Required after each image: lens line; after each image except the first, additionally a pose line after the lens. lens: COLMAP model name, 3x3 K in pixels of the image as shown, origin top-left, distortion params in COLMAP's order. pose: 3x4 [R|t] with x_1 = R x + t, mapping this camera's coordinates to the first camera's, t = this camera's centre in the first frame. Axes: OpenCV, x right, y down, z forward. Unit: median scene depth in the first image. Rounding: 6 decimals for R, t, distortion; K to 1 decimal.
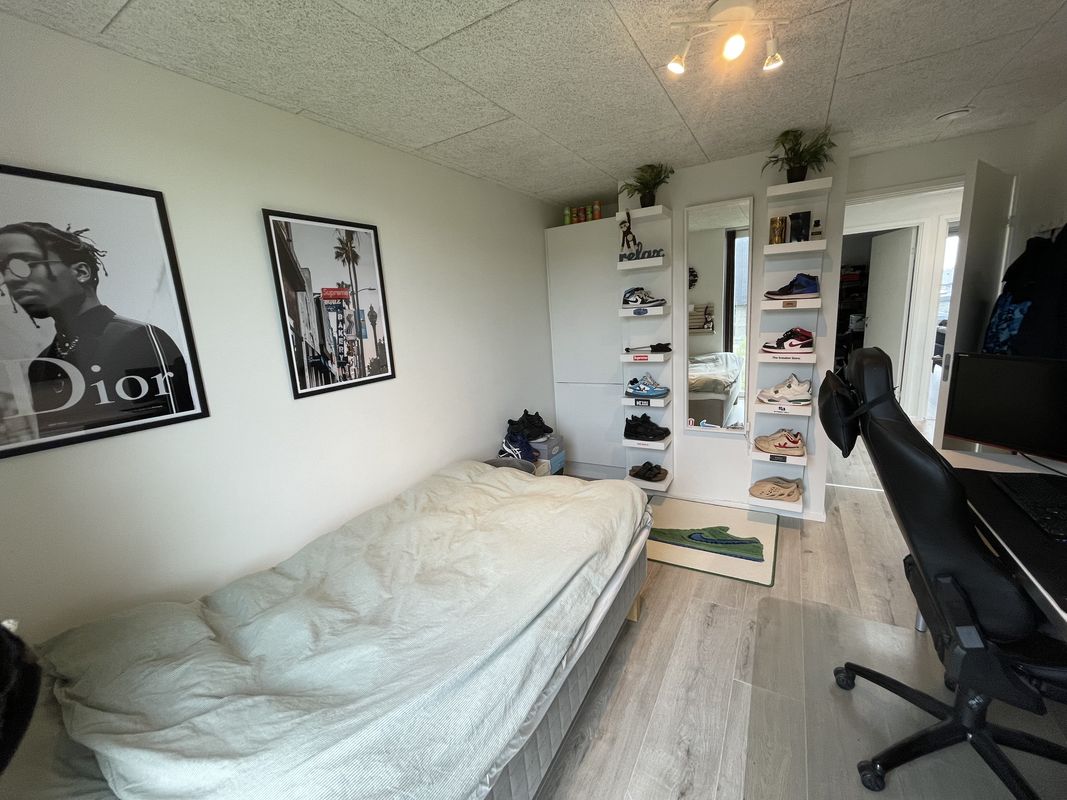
lens RADIAL K [[433.9, 0, 532.6], [0, 433.9, 400.9], [0, 0, 1]] dist [-0.001249, 0.000629]
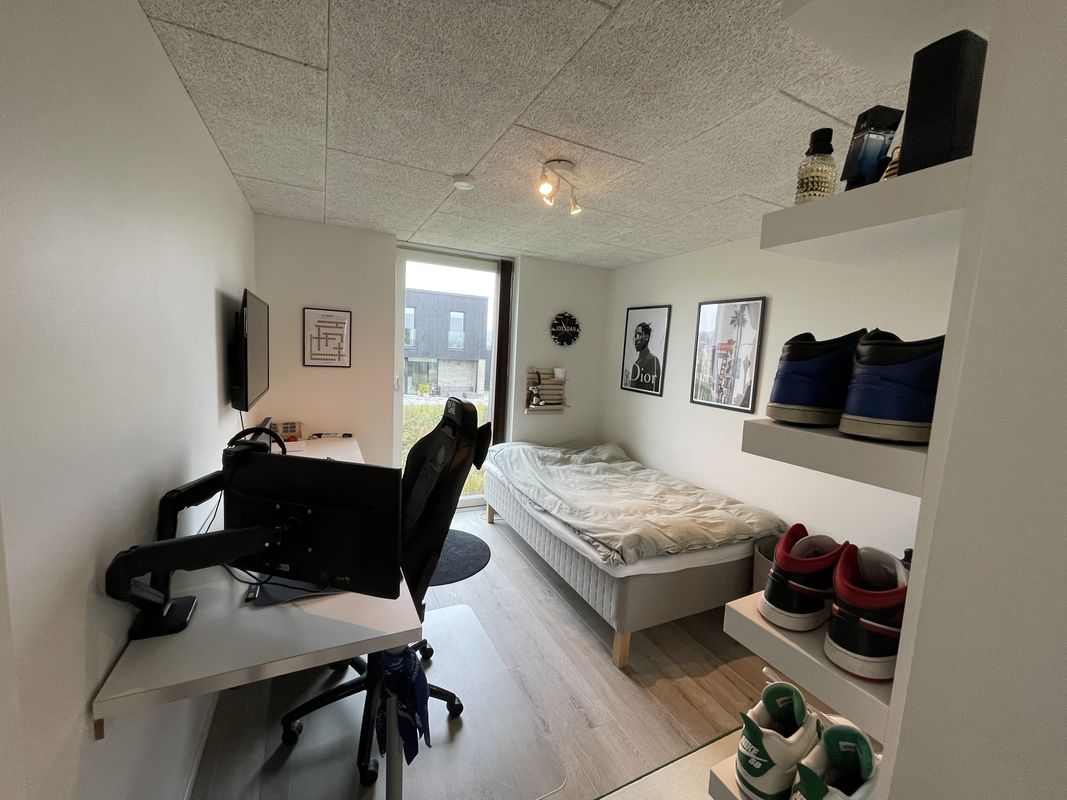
lens RADIAL K [[433.9, 0, 532.6], [0, 433.9, 400.9], [0, 0, 1]] dist [-0.001249, 0.000629]
pose [[-0.559833, 0.136582, -0.817272, 1.283882], [-0.186450, 0.940263, 0.284854, -0.397800], [0.807356, 0.311851, -0.500924, 1.348761]]
